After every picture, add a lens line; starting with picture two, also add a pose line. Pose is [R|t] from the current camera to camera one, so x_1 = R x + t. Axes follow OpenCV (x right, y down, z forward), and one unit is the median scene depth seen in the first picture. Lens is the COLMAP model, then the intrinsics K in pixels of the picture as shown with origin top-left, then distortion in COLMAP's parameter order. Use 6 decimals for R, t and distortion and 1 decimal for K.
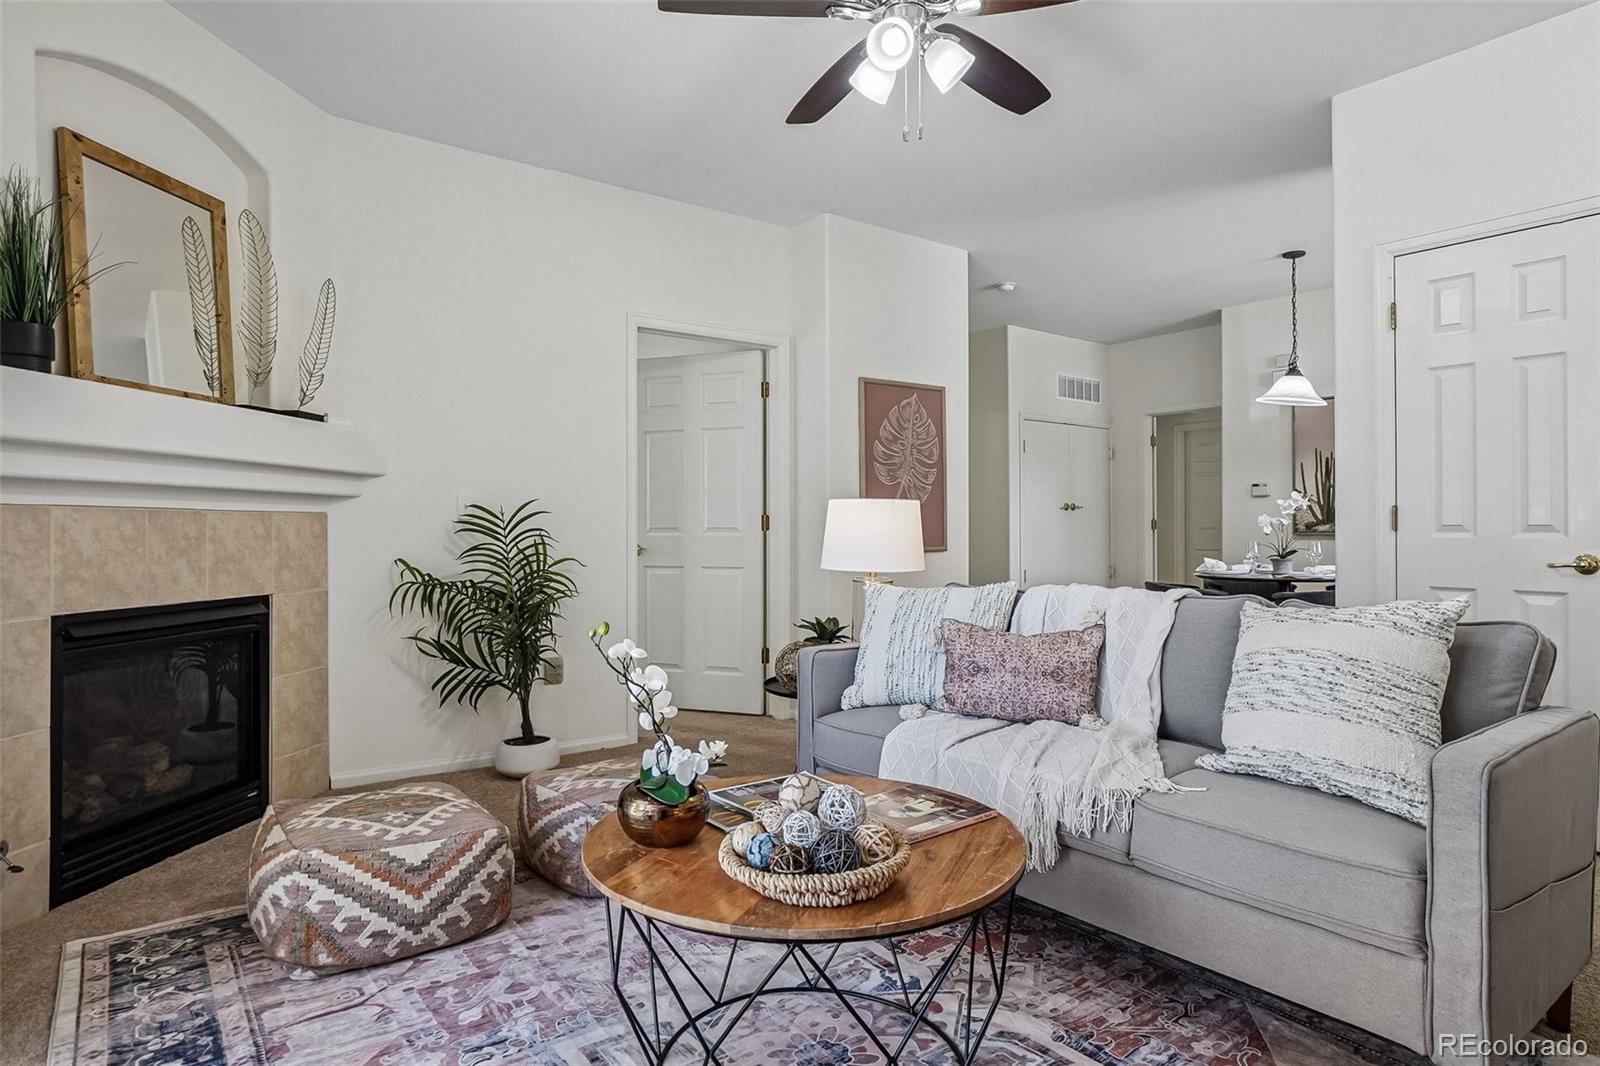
lens RADIAL K [[902.2, 0, 799.7], [0, 902.2, 521.0], [0, 0, 1]] dist [-0.047063, 0.028347]
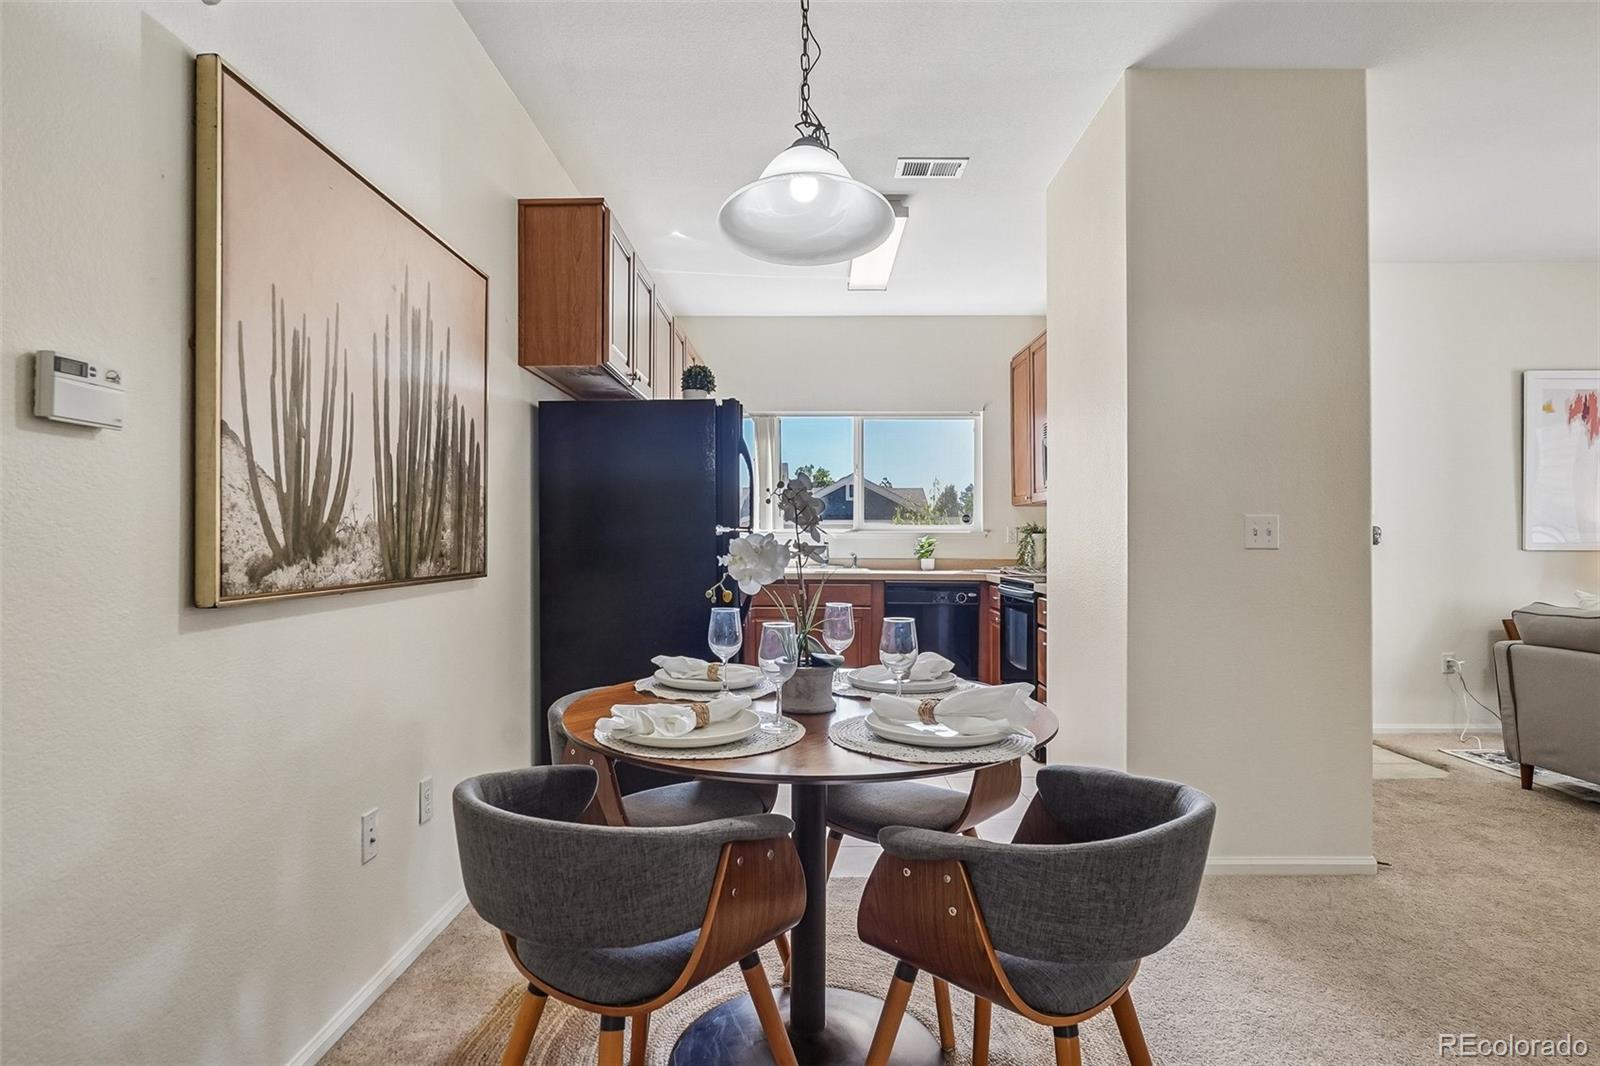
lens RADIAL K [[855.8, 0, 800.0], [0, 855.8, 533.0], [0, 0, 1]] dist [-0.037082, 0.014674]
pose [[-0.792841, 0.002898, 0.609422, 0.589898], [-0.005838, 0.999907, -0.012349, -0.007215], [-0.609401, -0.013349, -0.792750, 2.140823]]
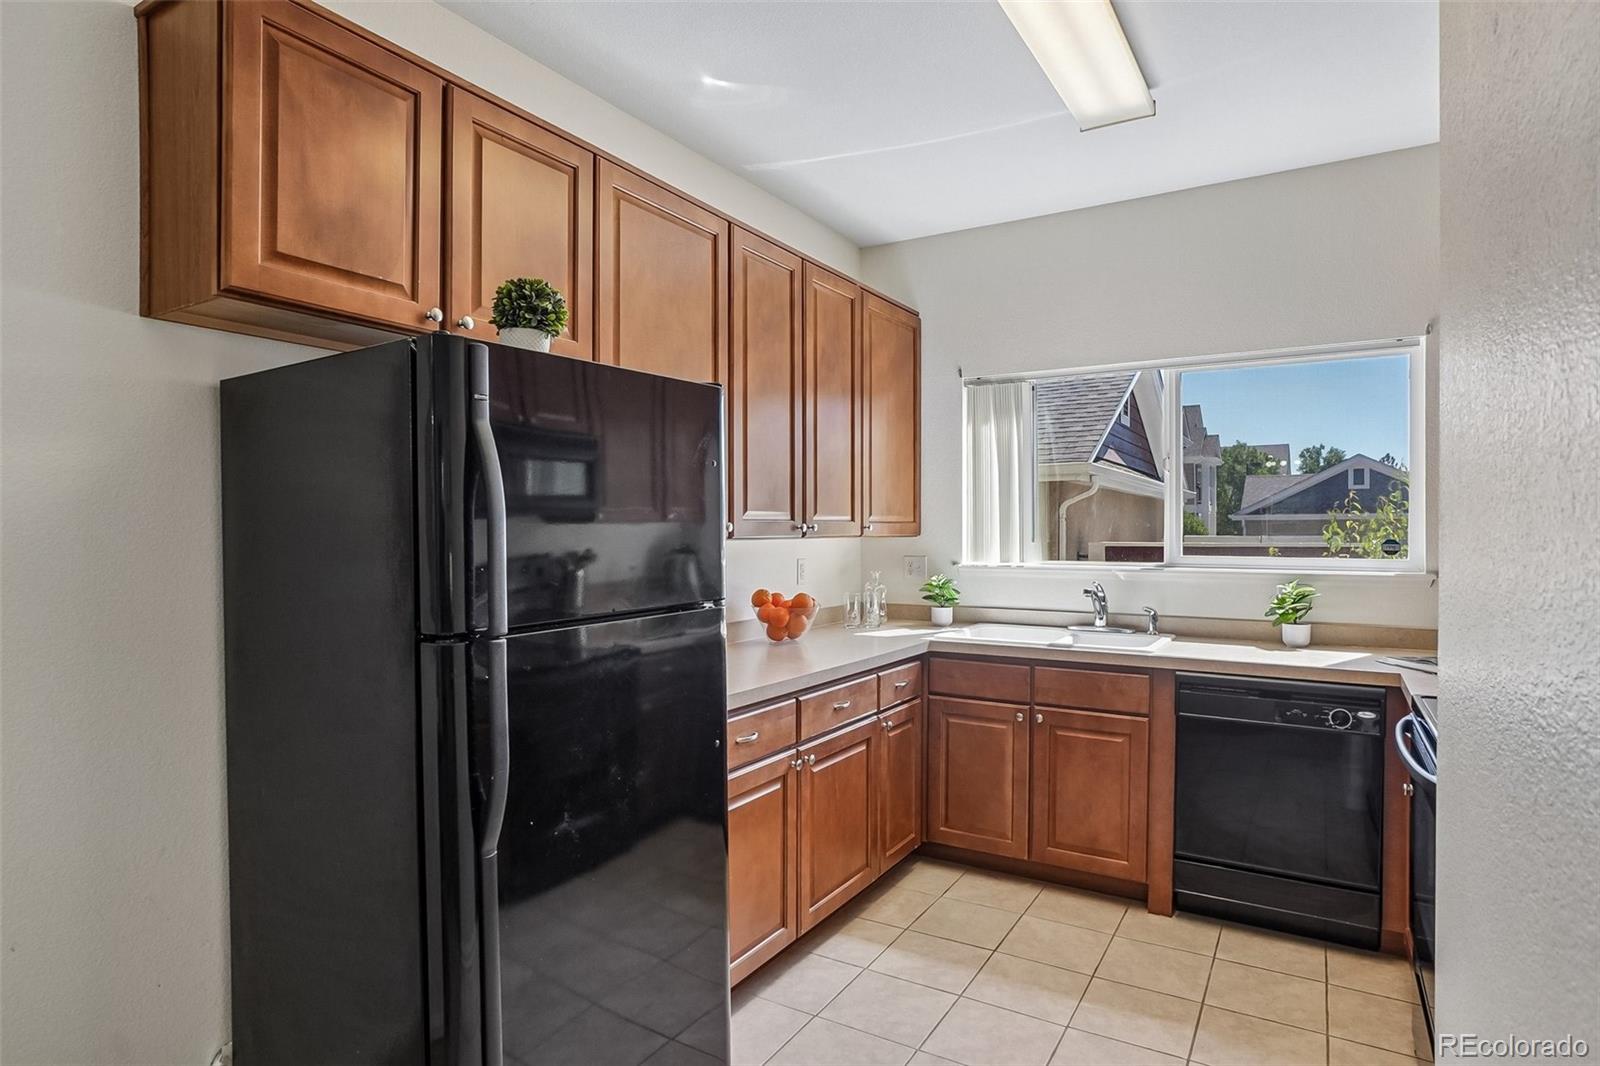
lens RADIAL K [[867.4, 0, 800.0], [0, 867.4, 533.0], [0, 0, 1]] dist [-0.046359, 0.025162]
pose [[-0.365054, -0.002851, 0.930982, 0.792104], [-0.007780, 0.999970, 0.000011, -0.077133], [-0.930954, -0.007239, -0.365066, 1.389037]]
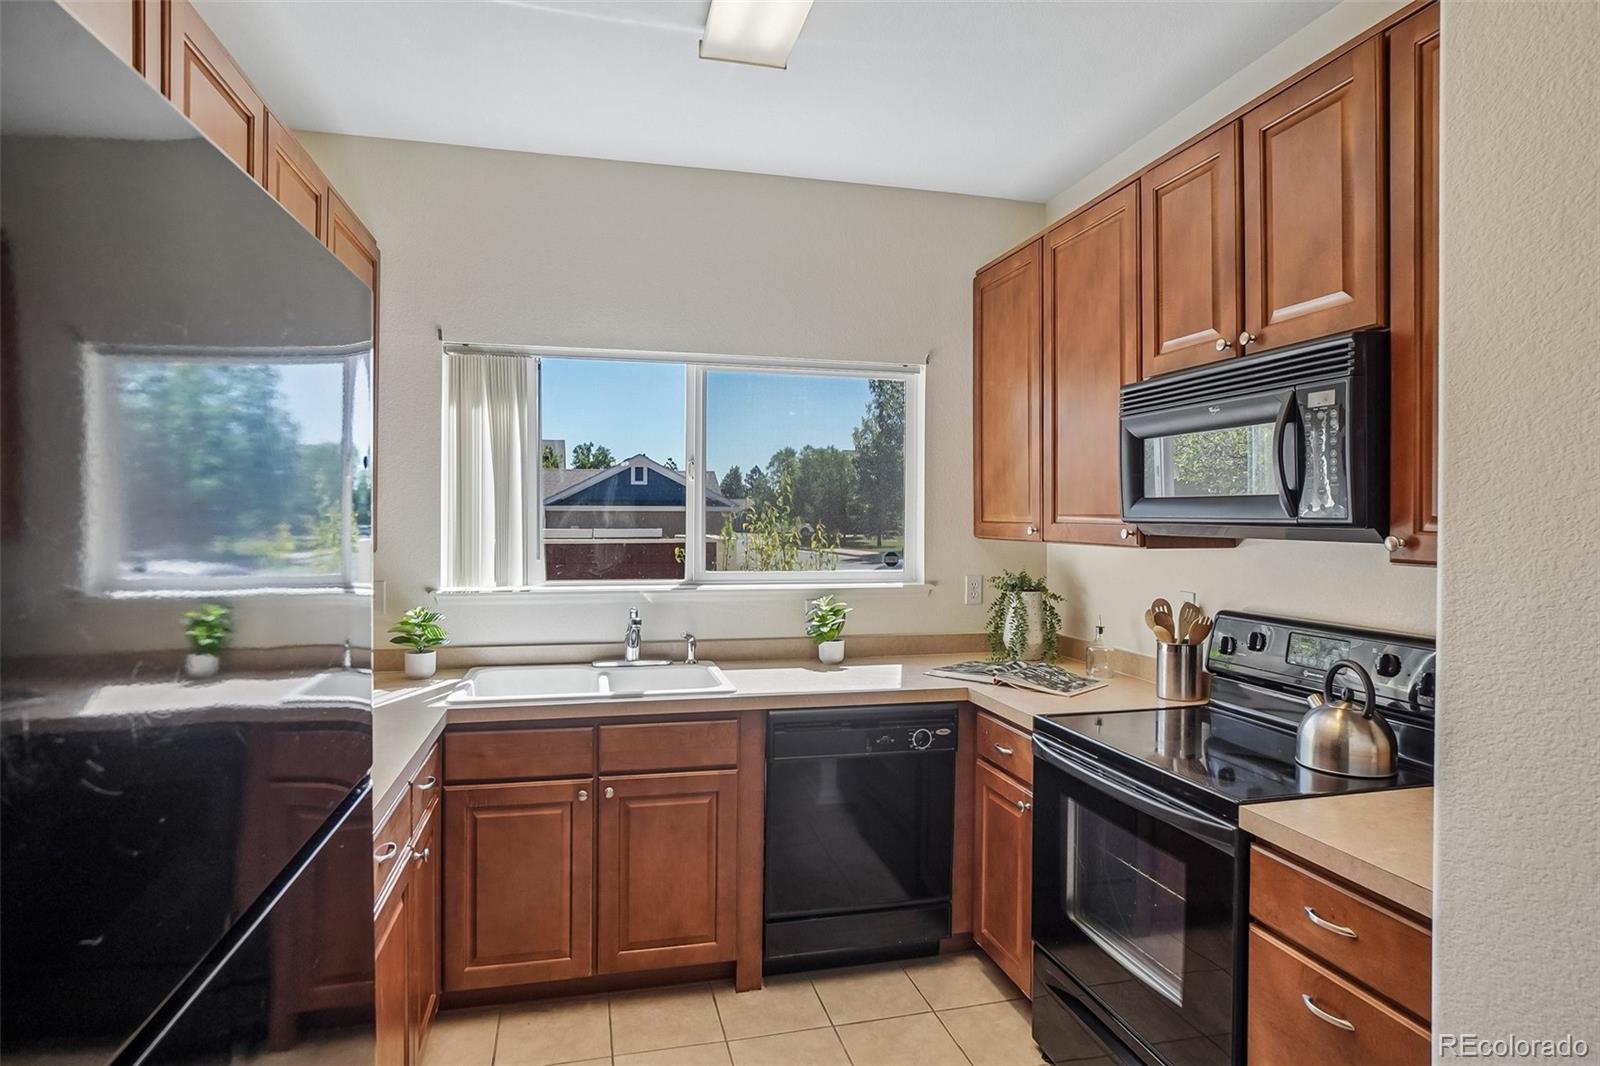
lens RADIAL K [[860.2, 0, 796.8], [0, 860.2, 521.4], [0, 0, 1]] dist [-0.042239, 0.024346]
pose [[-0.918687, -0.005101, 0.394954, 1.155586], [-0.007549, 0.999961, -0.004645, -0.107178], [-0.394915, -0.007249, -0.918689, 1.410084]]
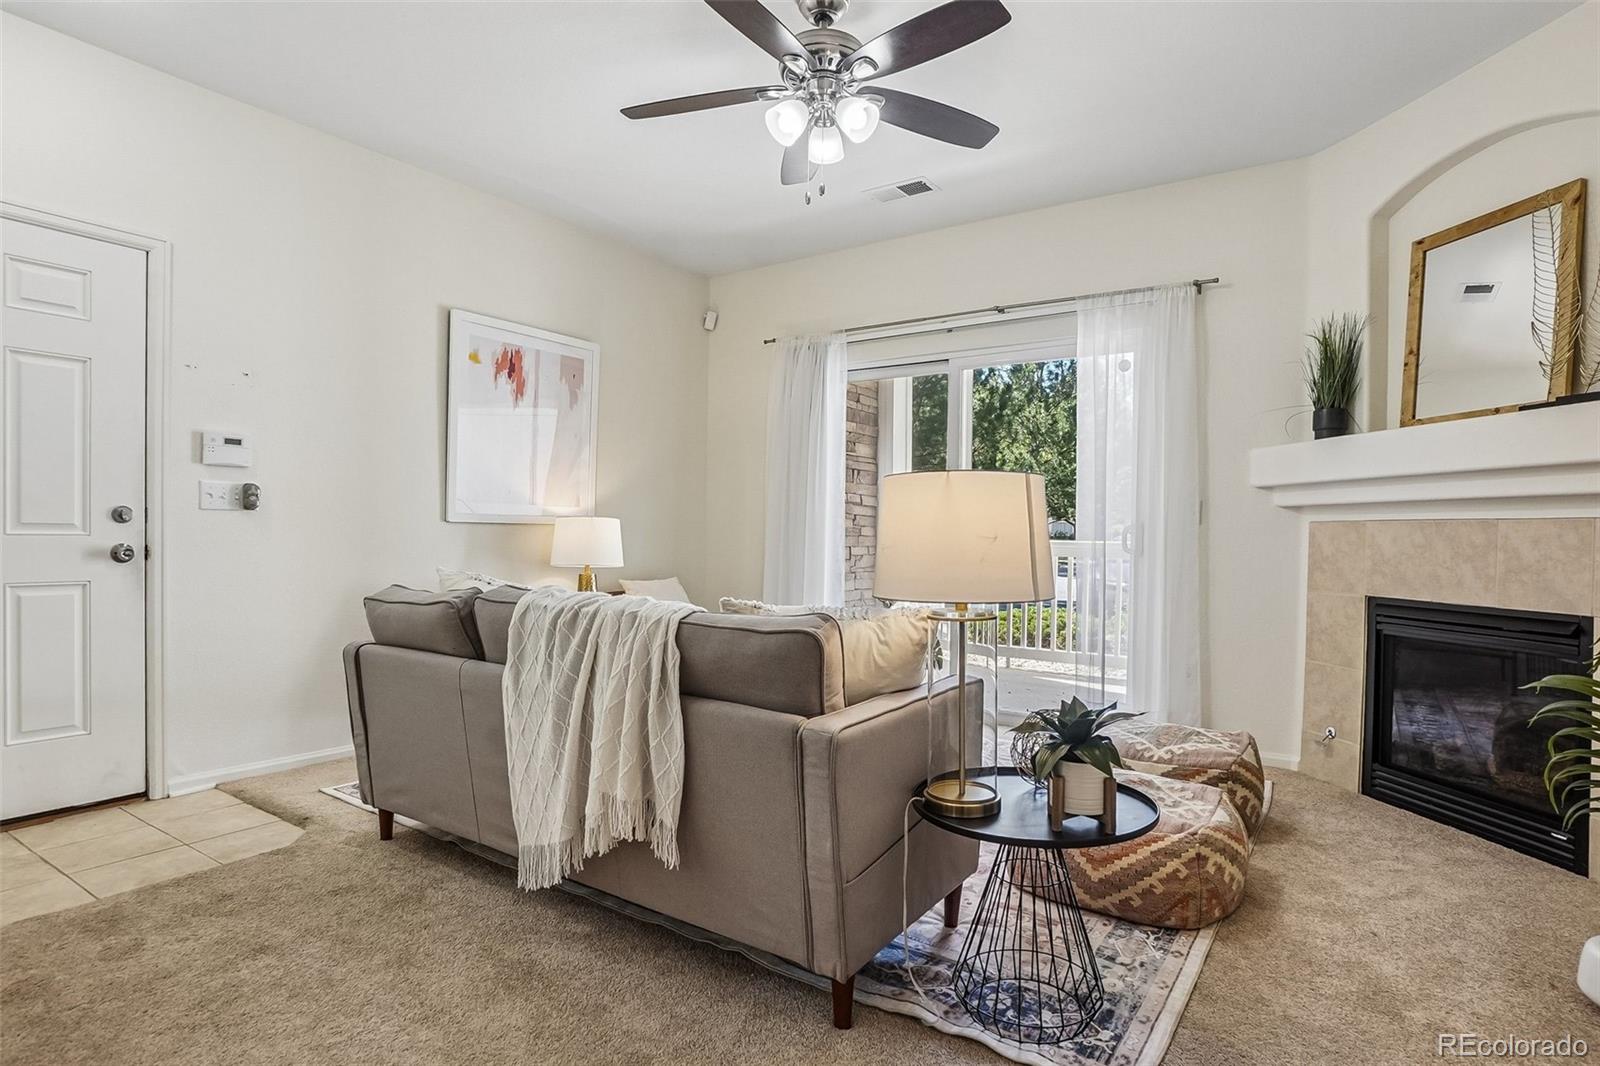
lens RADIAL K [[834.7, 0, 807.3], [0, 834.7, 546.5], [0, 0, 1]] dist [-0.046464, 0.001576]
pose [[-0.947589, -0.008565, -0.319378, 0.359285], [-0.011428, 0.999910, 0.007092, 0.019860], [0.319288, 0.010371, -0.947601, 1.513922]]
